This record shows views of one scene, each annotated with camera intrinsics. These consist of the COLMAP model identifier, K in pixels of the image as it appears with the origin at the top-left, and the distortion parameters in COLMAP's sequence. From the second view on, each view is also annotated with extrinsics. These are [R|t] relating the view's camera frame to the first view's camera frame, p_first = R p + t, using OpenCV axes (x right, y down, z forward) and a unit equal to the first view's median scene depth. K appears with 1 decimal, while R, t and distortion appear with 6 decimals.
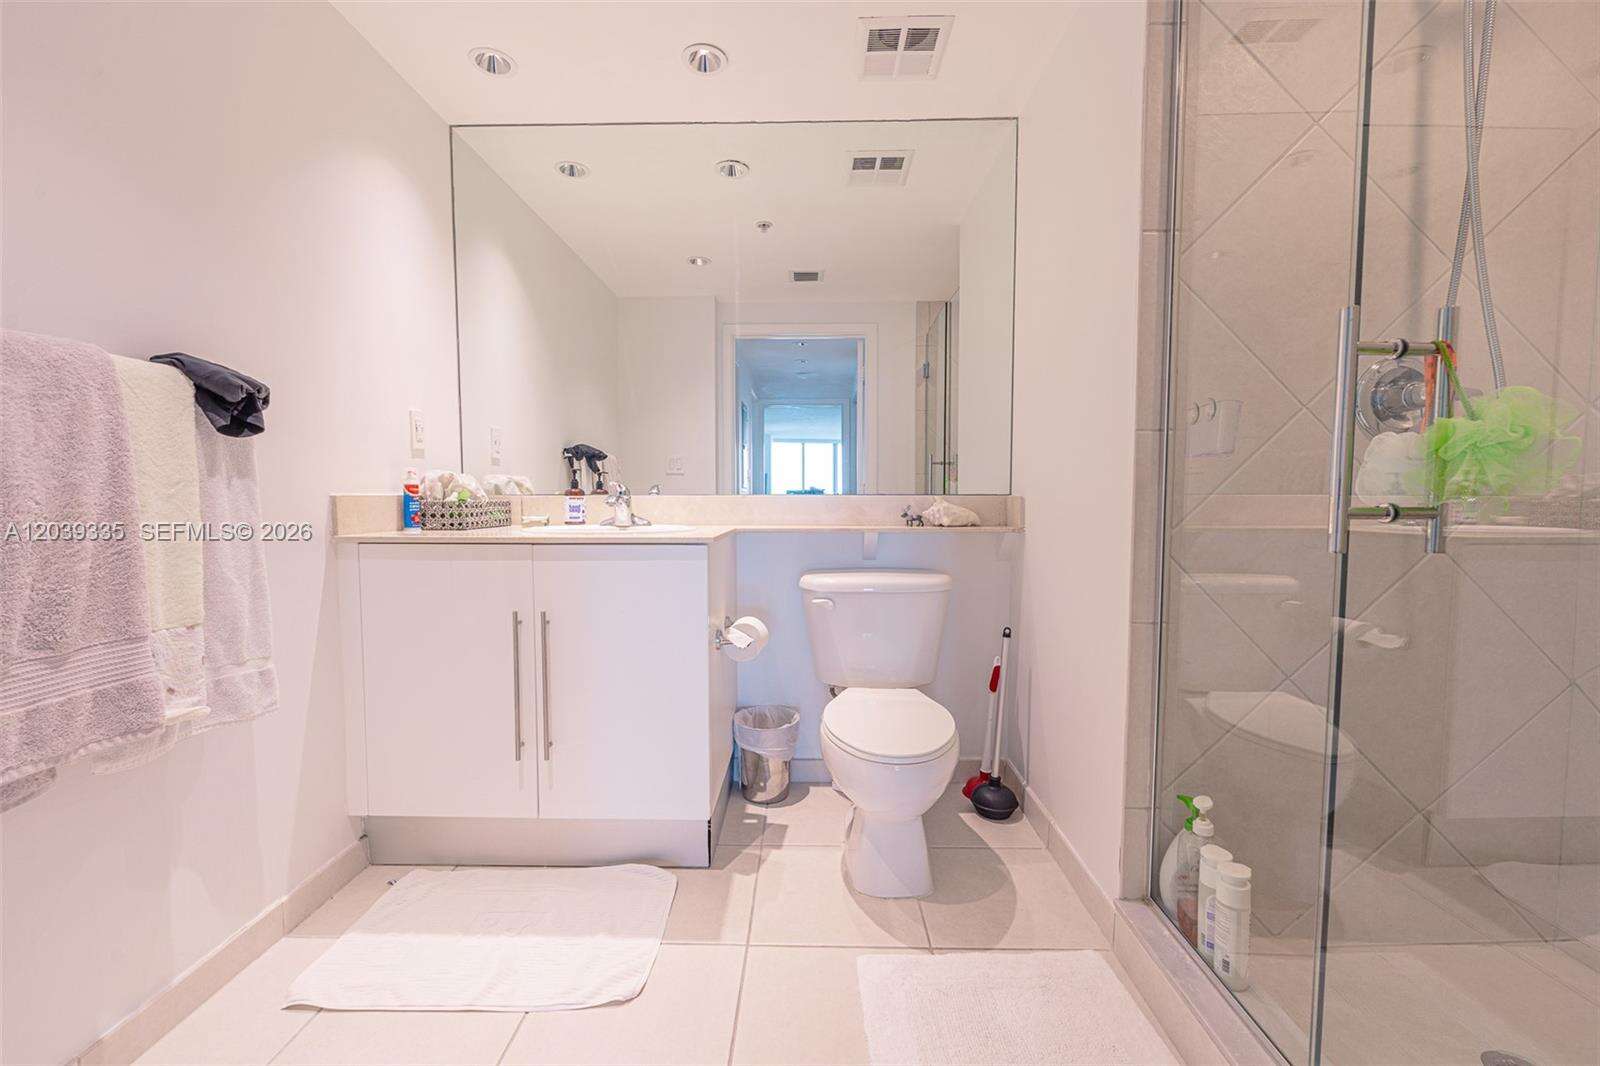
lens RADIAL K [[641.2, 0, 794.8], [0, 641.2, 531.5], [0, 0, 1]] dist [-0.001787, -0.000423]
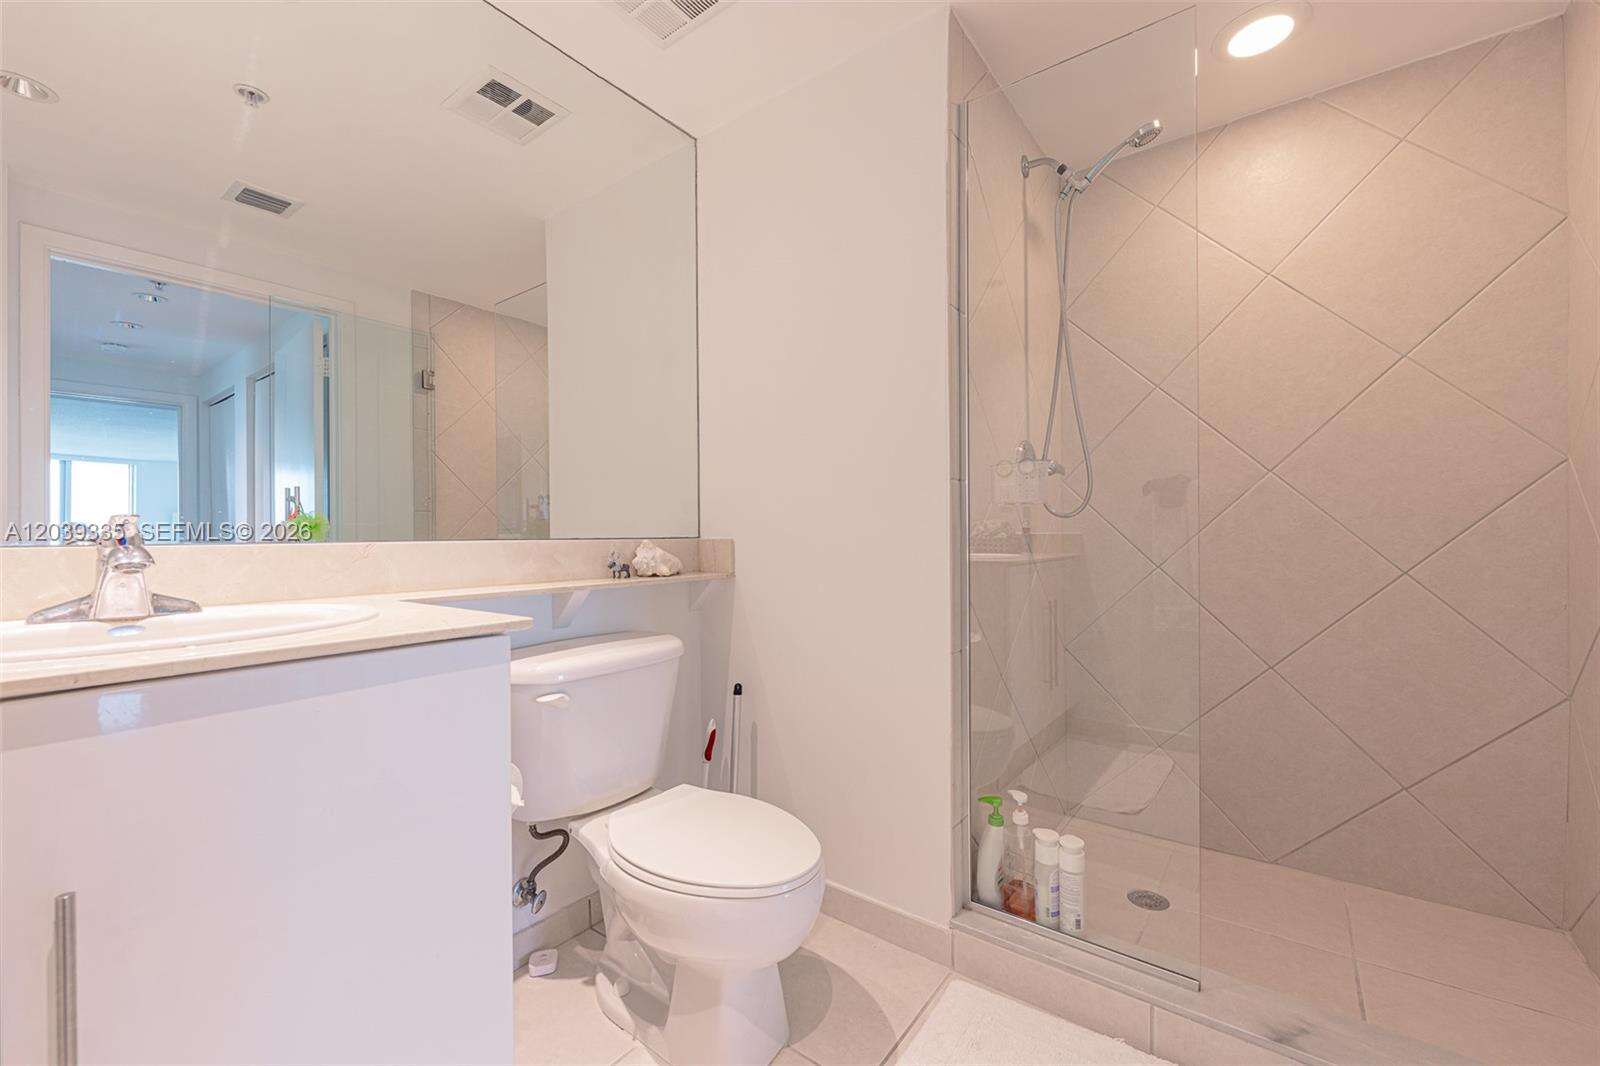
lens RADIAL K [[641.2, 0, 798.0], [0, 641.2, 533.8], [0, 0, 1]] dist [-0.001787, -0.000423]
pose [[0.581426, -0.002664, 0.813595, -0.335883], [0.052766, 0.998013, -0.034441, -0.024887], [-0.811886, 0.062955, 0.580411, 0.367555]]
